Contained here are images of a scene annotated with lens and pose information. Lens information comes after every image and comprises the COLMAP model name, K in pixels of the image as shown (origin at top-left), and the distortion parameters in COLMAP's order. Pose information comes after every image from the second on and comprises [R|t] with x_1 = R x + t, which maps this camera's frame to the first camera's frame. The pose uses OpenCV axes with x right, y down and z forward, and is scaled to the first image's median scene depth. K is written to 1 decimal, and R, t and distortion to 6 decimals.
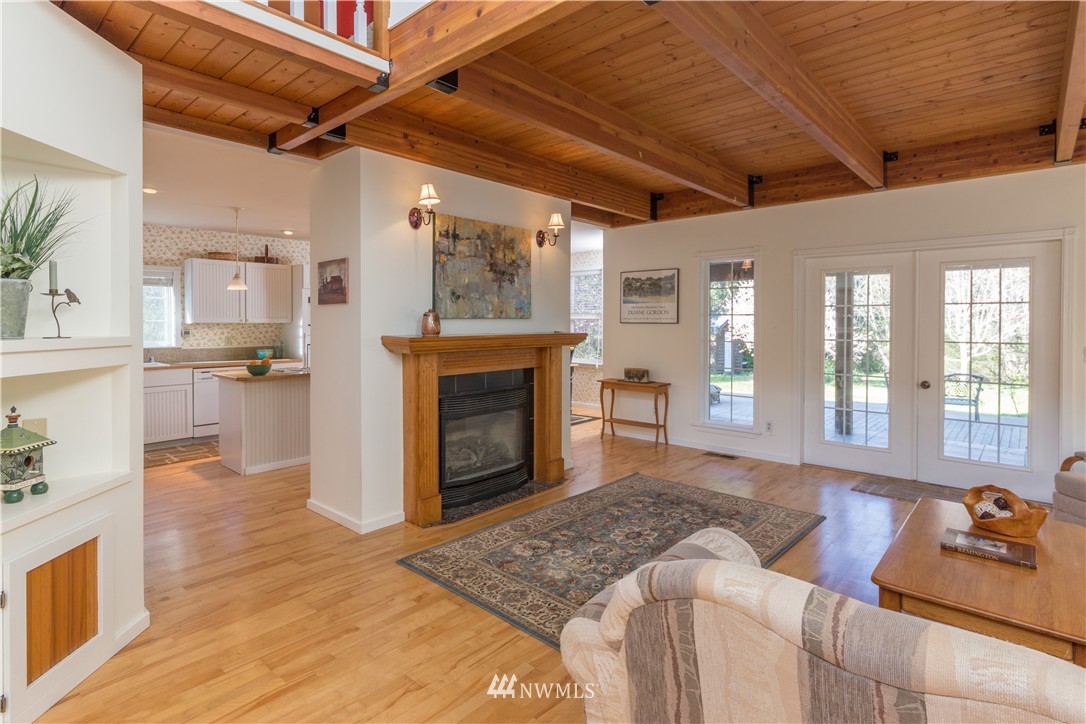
lens RADIAL K [[546.1, 0, 532.2], [0, 546.1, 331.7], [0, 0, 1]] dist [0.005419, -0.000239]
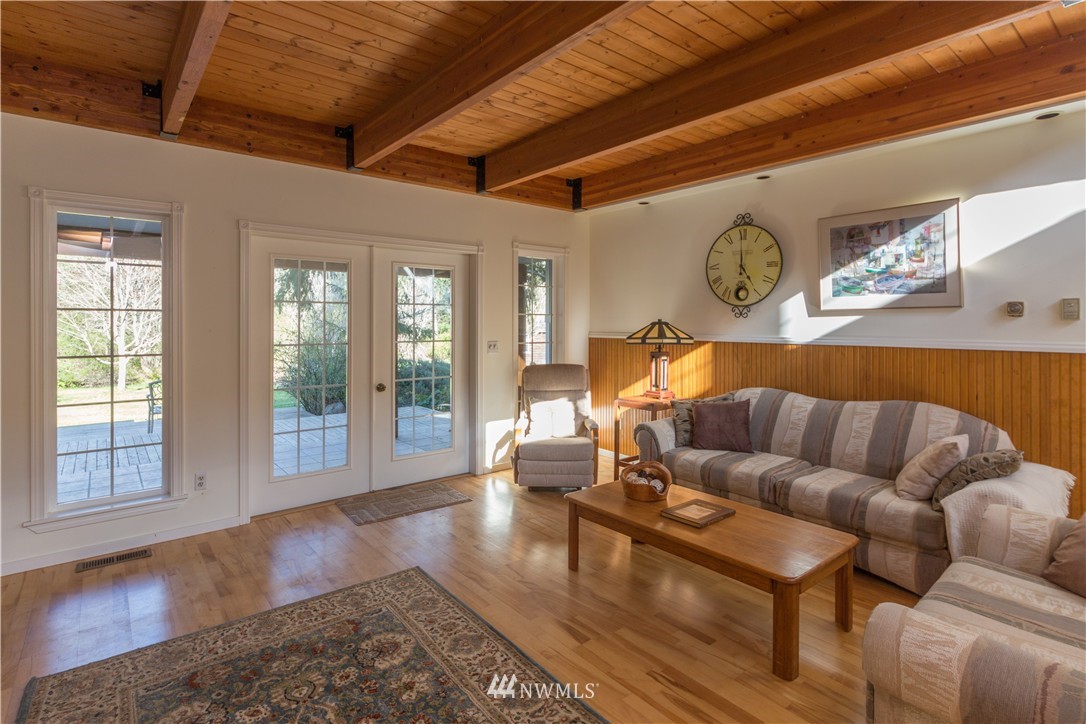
lens RADIAL K [[546.1, 0, 550.6], [0, 546.1, 322.7], [0, 0, 1]] dist [0.005419, -0.000239]
pose [[0.126910, -0.004004, 0.991906, -0.207716], [0.016998, 0.999854, 0.001861, -0.014274], [-0.991769, 0.016624, 0.126959, 0.634182]]
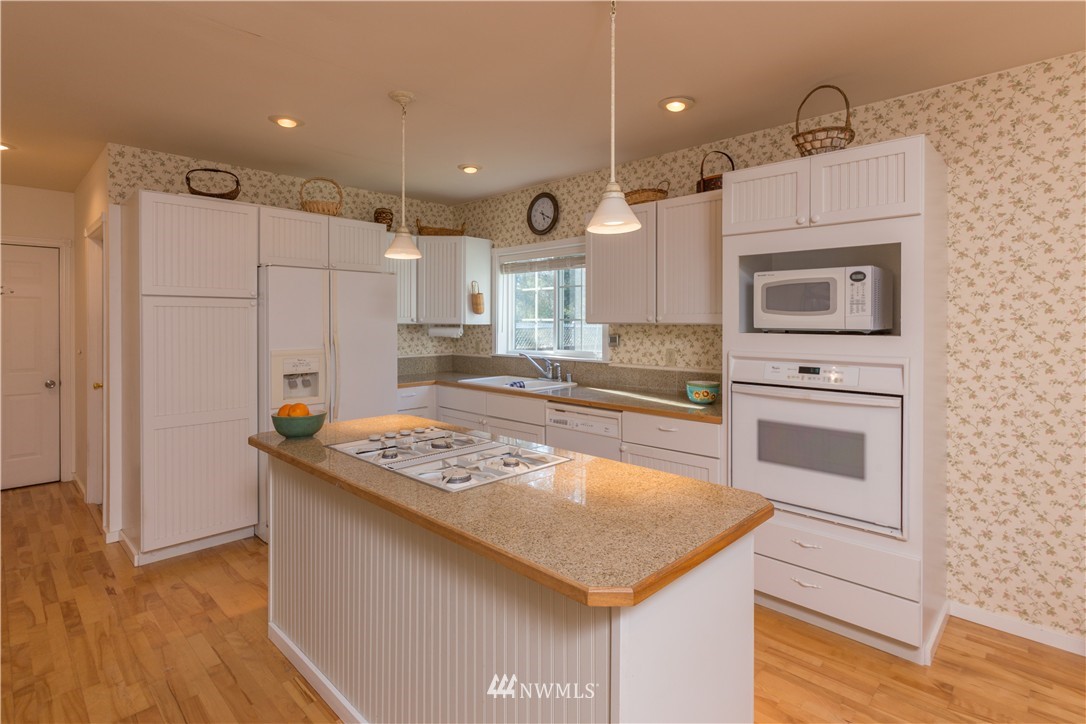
lens RADIAL K [[546.1, 0, 549.6], [0, 546.1, 321.2], [0, 0, 1]] dist [0.005419, -0.000239]
pose [[0.006506, 0.000712, -0.999979, -0.053821], [-0.018484, 0.999829, 0.000591, -0.027807], [0.999808, 0.018480, 0.006518, 1.480768]]
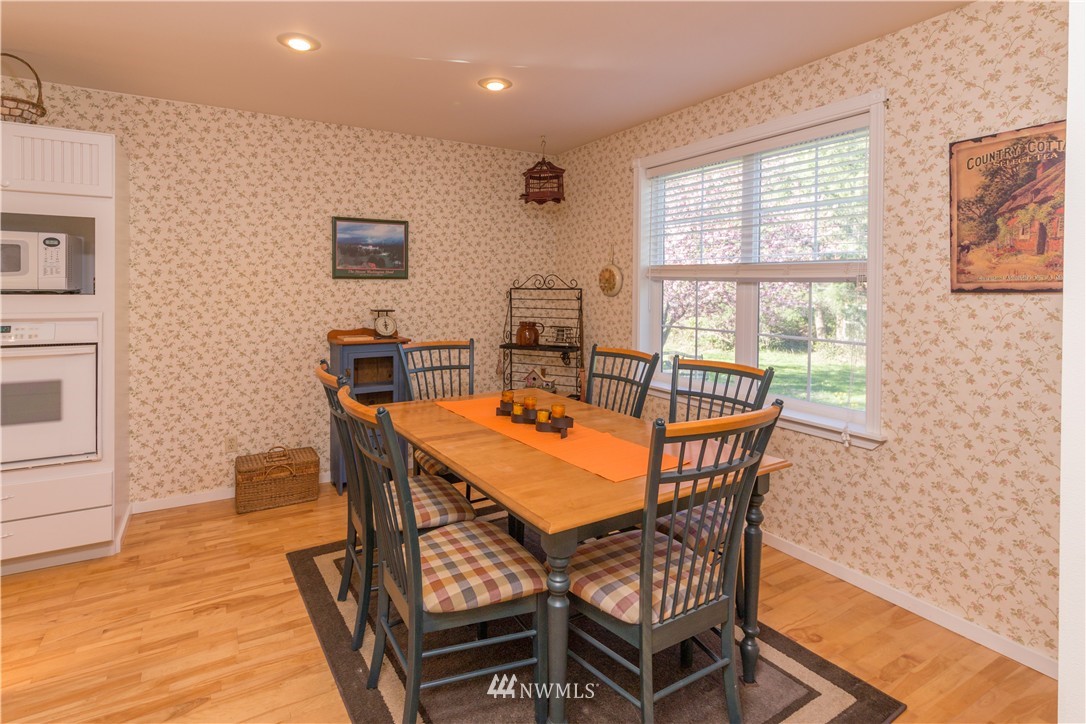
lens RADIAL K [[546.1, 0, 534.2], [0, 546.1, 294.5], [0, 0, 1]] dist [0.005419, -0.000239]
pose [[0.963334, 0.010286, -0.268107, 0.091439], [-0.011073, 0.999938, -0.001421, -0.024366], [0.268076, 0.004338, 0.963388, 1.340305]]
